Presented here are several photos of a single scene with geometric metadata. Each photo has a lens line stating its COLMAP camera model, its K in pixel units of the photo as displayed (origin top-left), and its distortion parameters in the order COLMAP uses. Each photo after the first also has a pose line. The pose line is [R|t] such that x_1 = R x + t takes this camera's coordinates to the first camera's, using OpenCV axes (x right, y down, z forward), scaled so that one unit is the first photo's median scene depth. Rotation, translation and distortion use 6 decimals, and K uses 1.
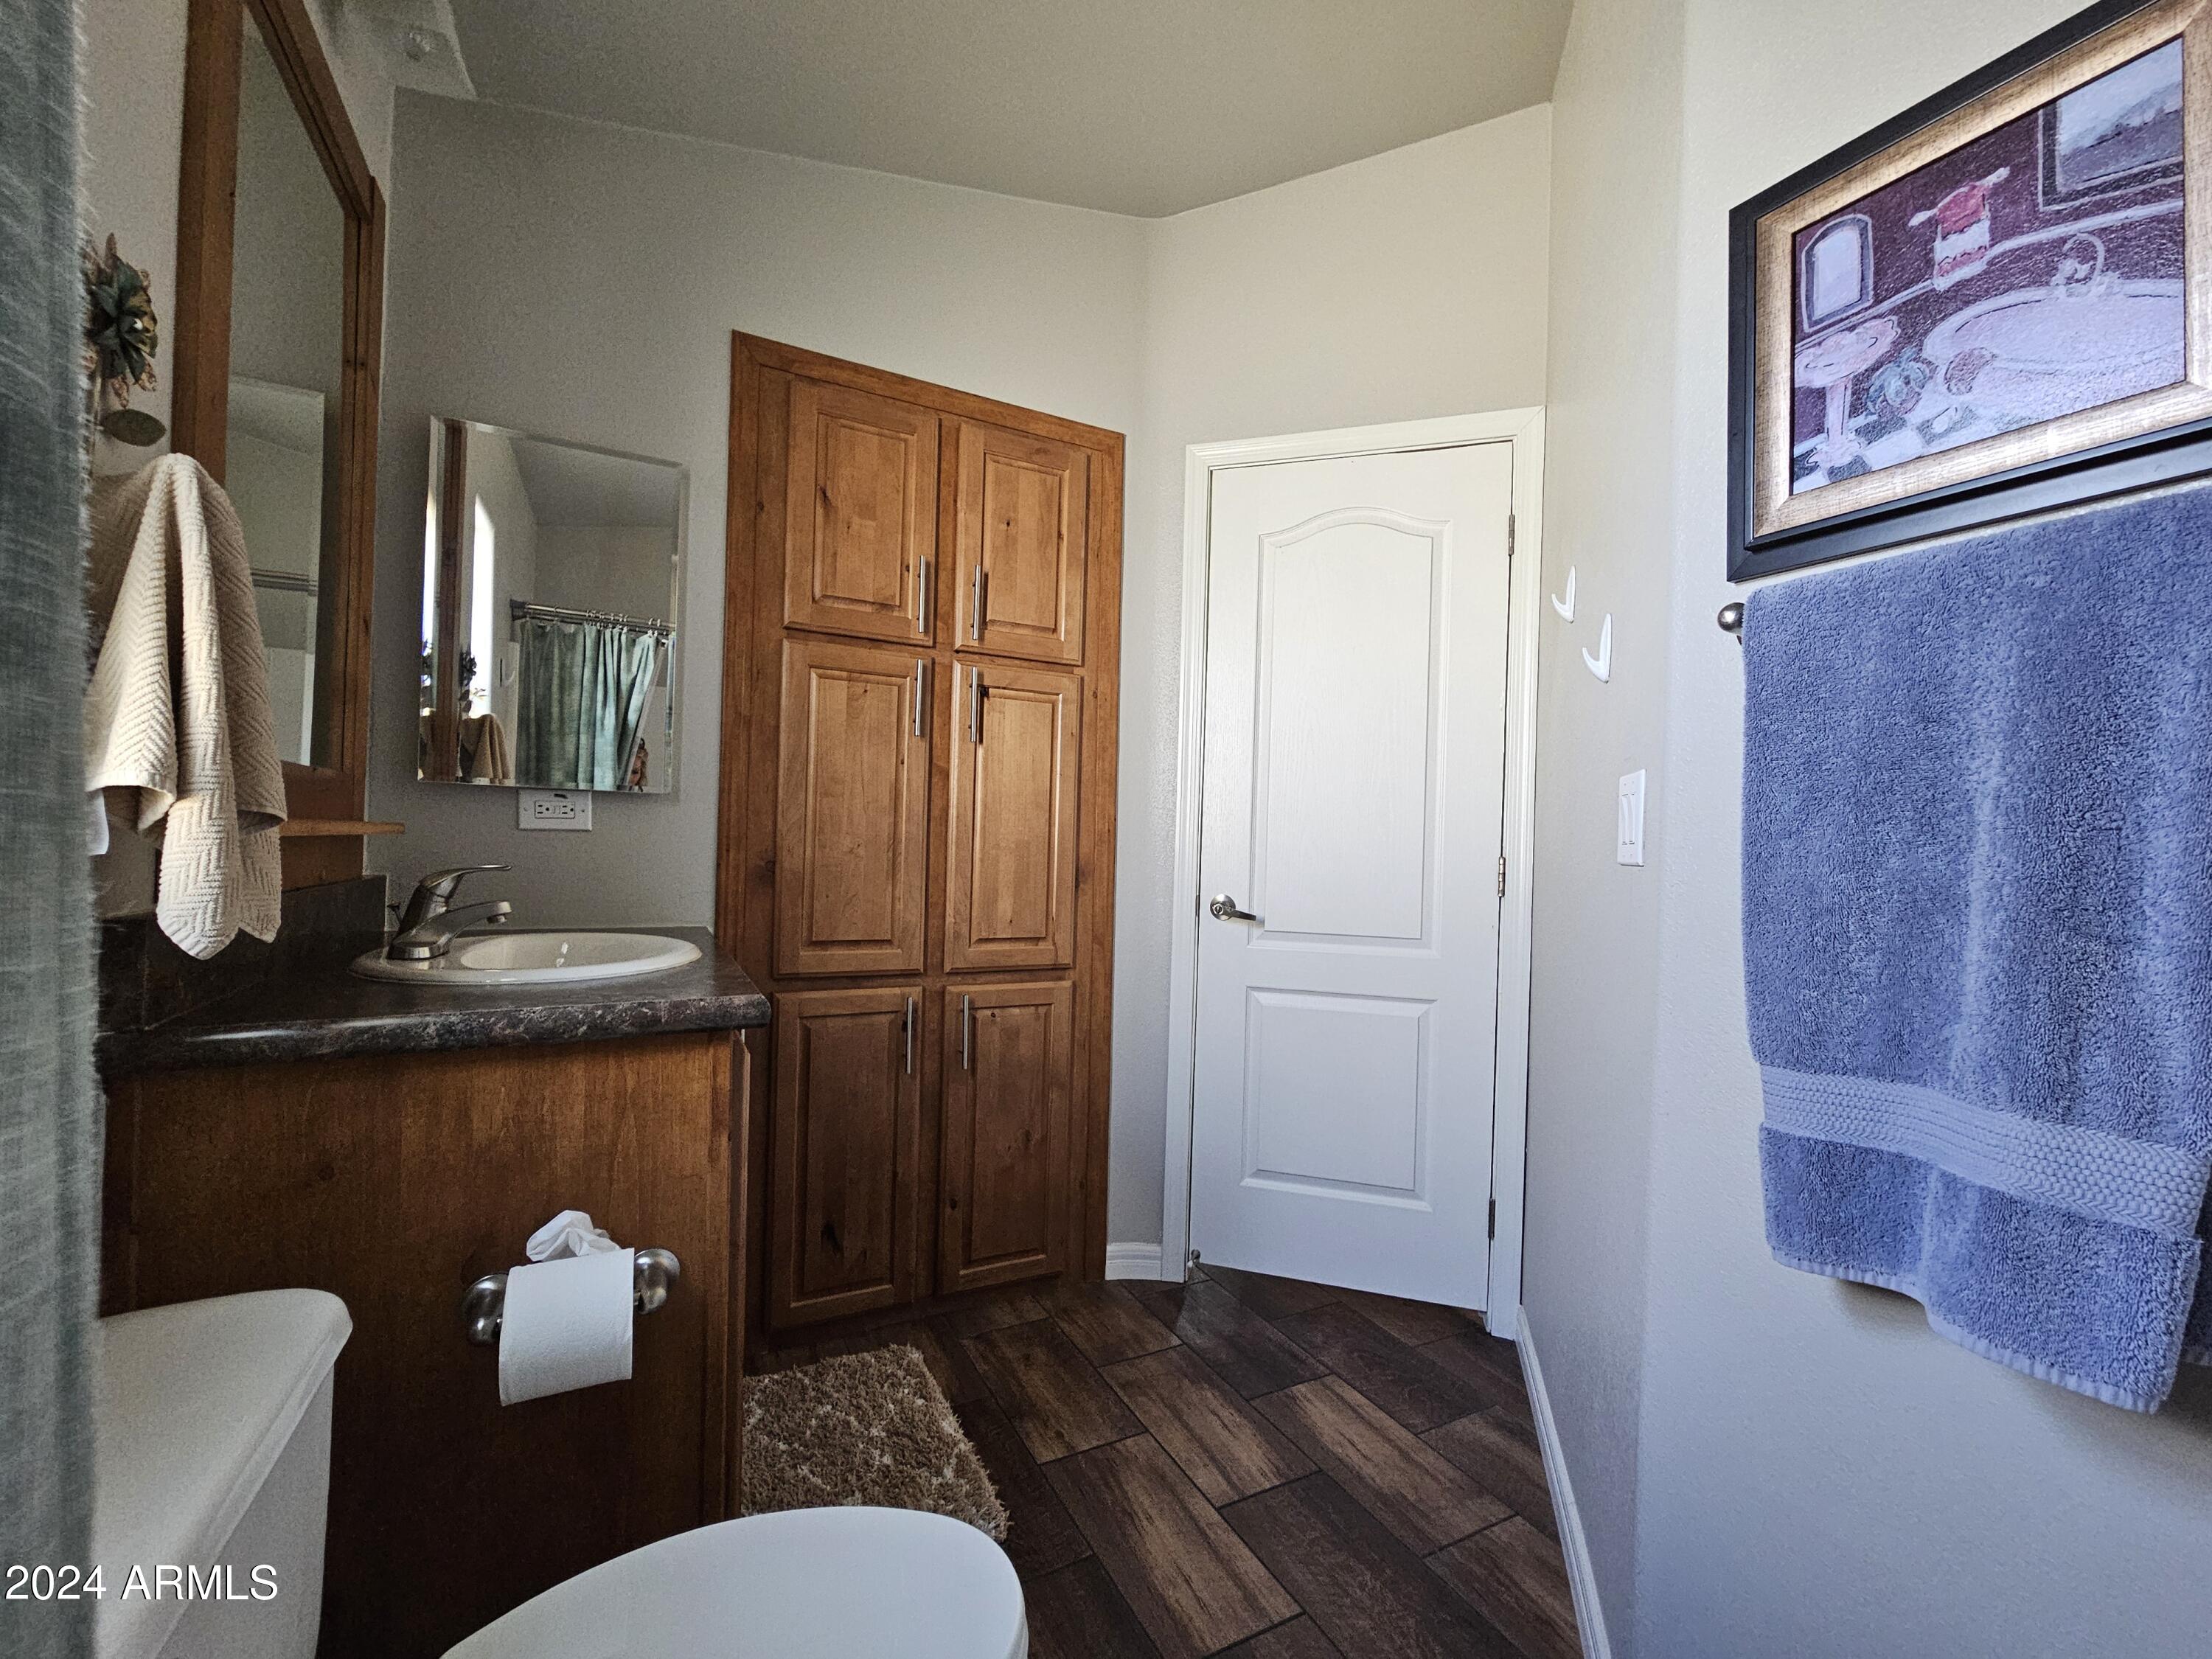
lens RADIAL K [[912.3, 0, 1104.9], [0, 912.3, 839.8], [0, 0, 1]] dist [-0.002032, 0.000330]
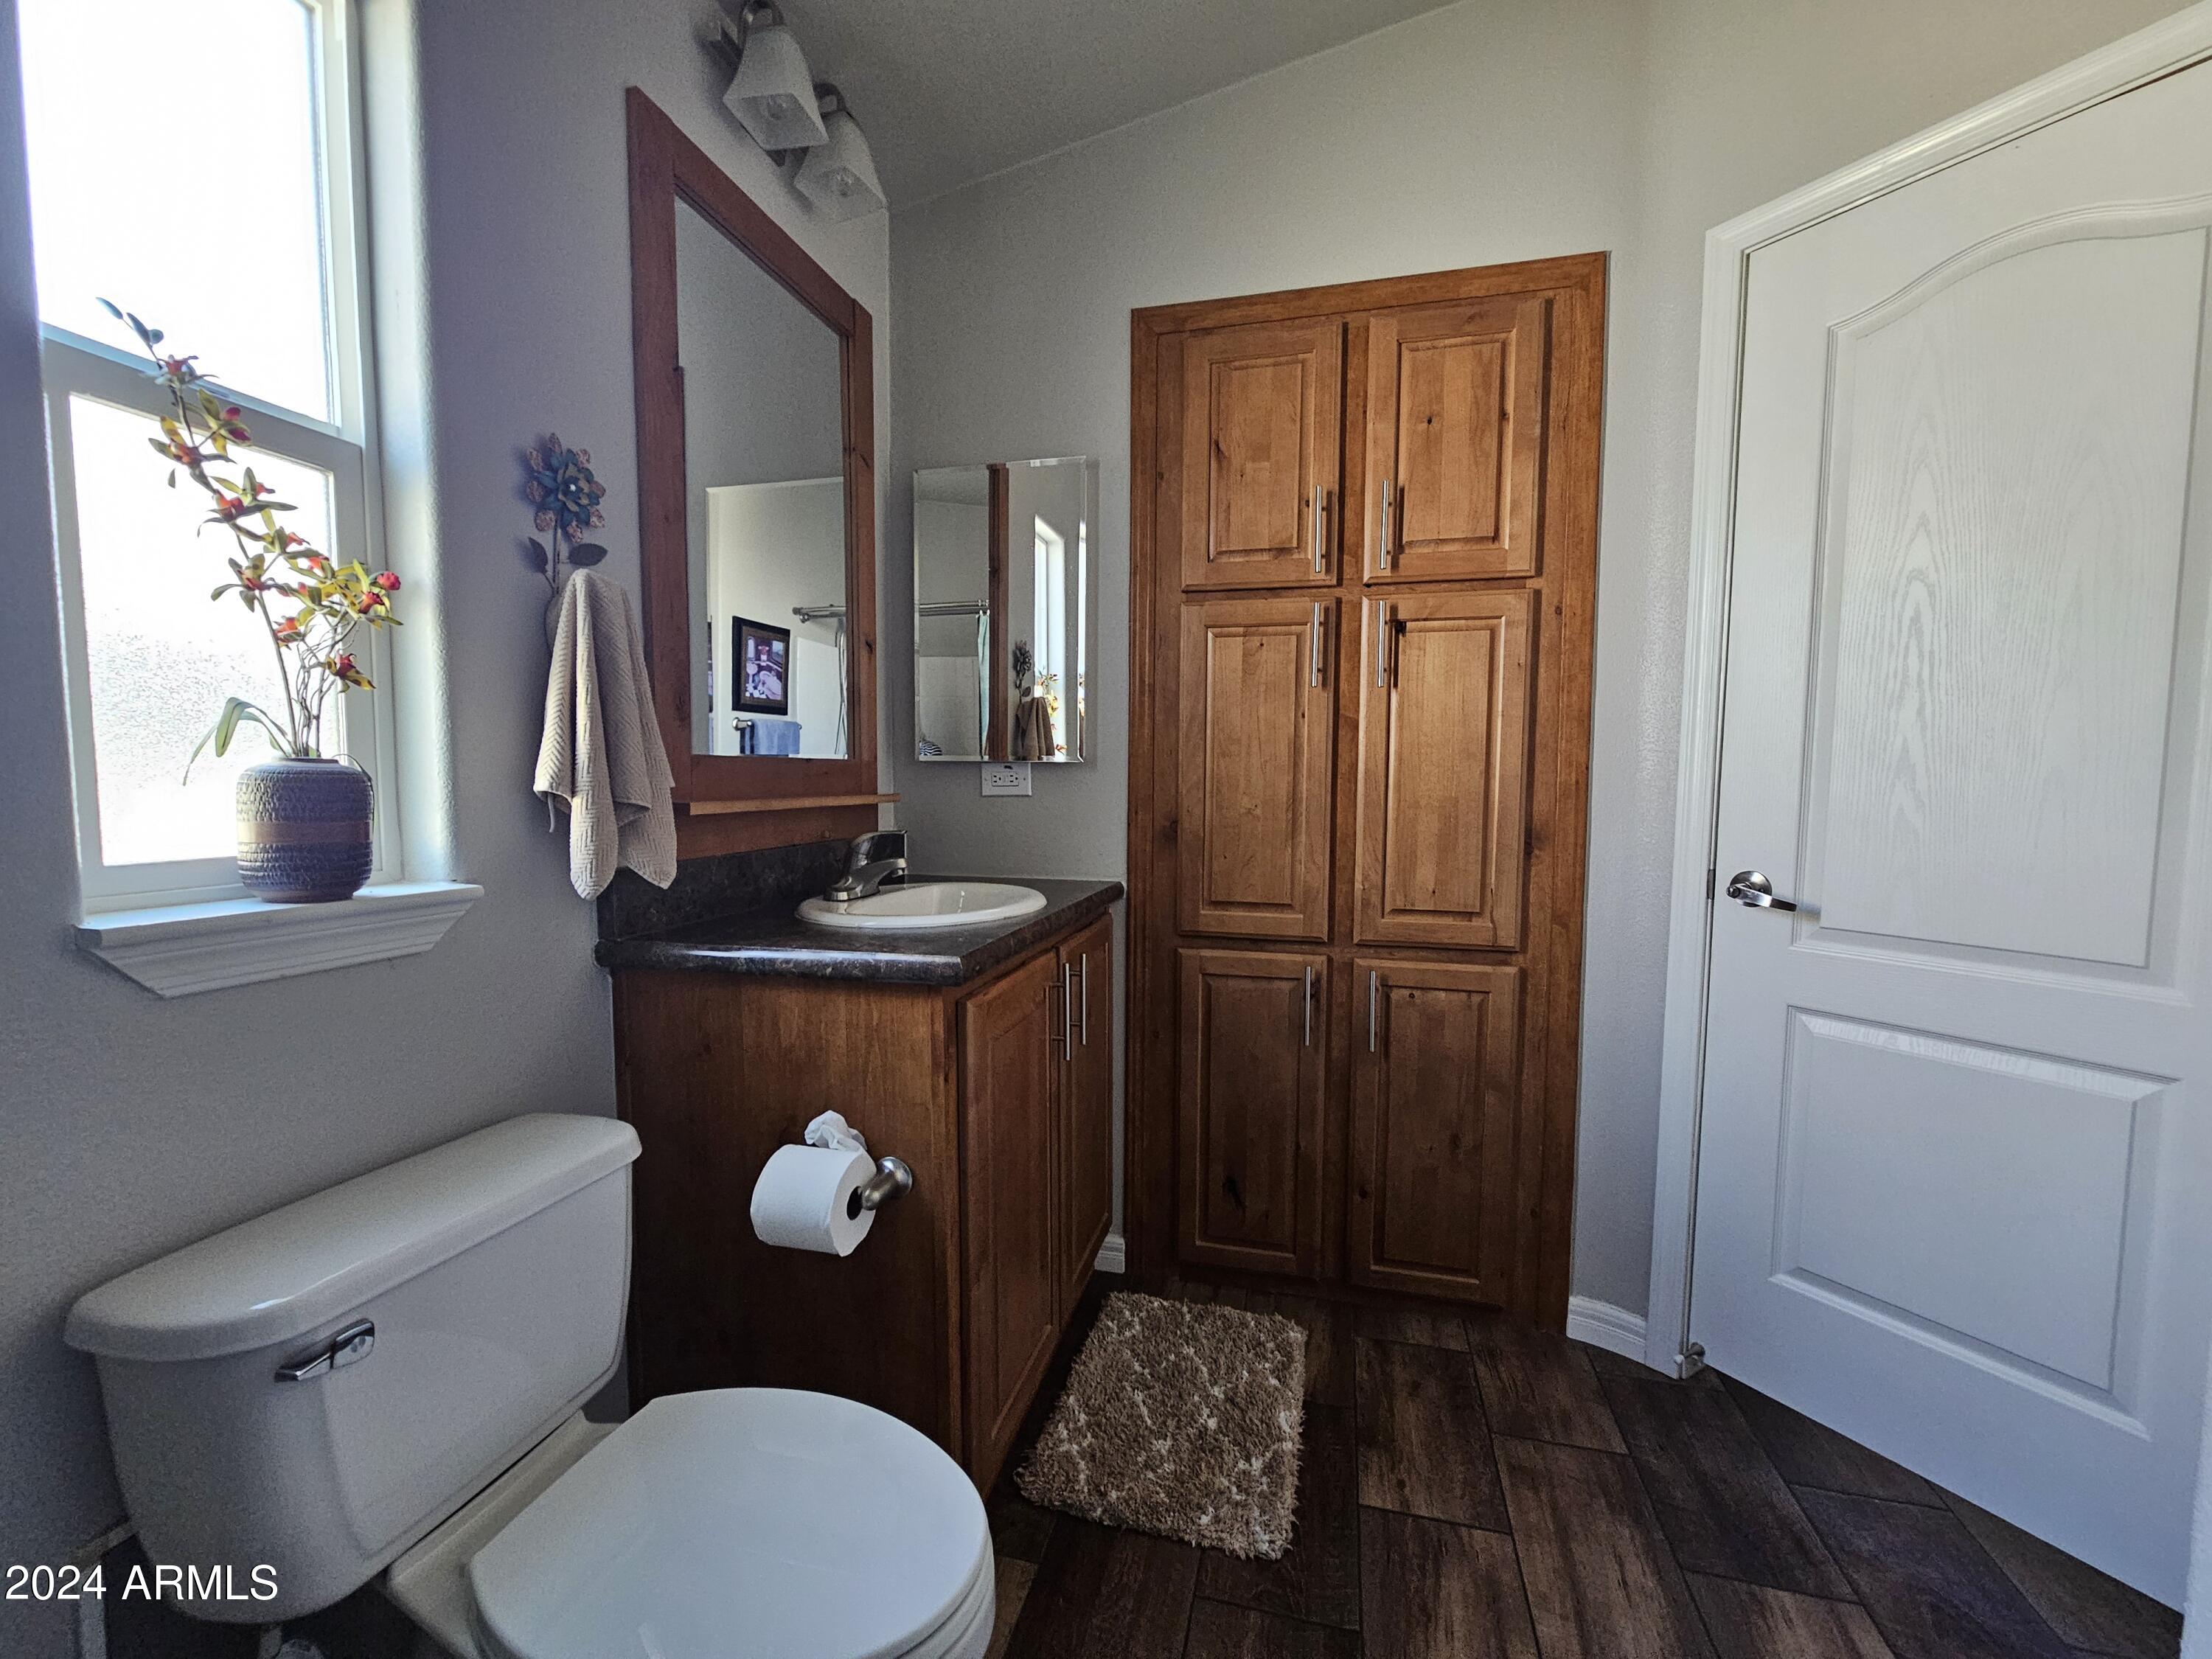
lens RADIAL K [[912.3, 0, 1104.9], [0, 912.3, 839.8], [0, 0, 1]] dist [-0.002032, 0.000330]
pose [[0.743546, 0.022732, -0.668298, 0.250728], [0.020162, 0.998205, 0.056386, -0.014977], [0.668381, -0.055400, 0.741753, 0.160706]]
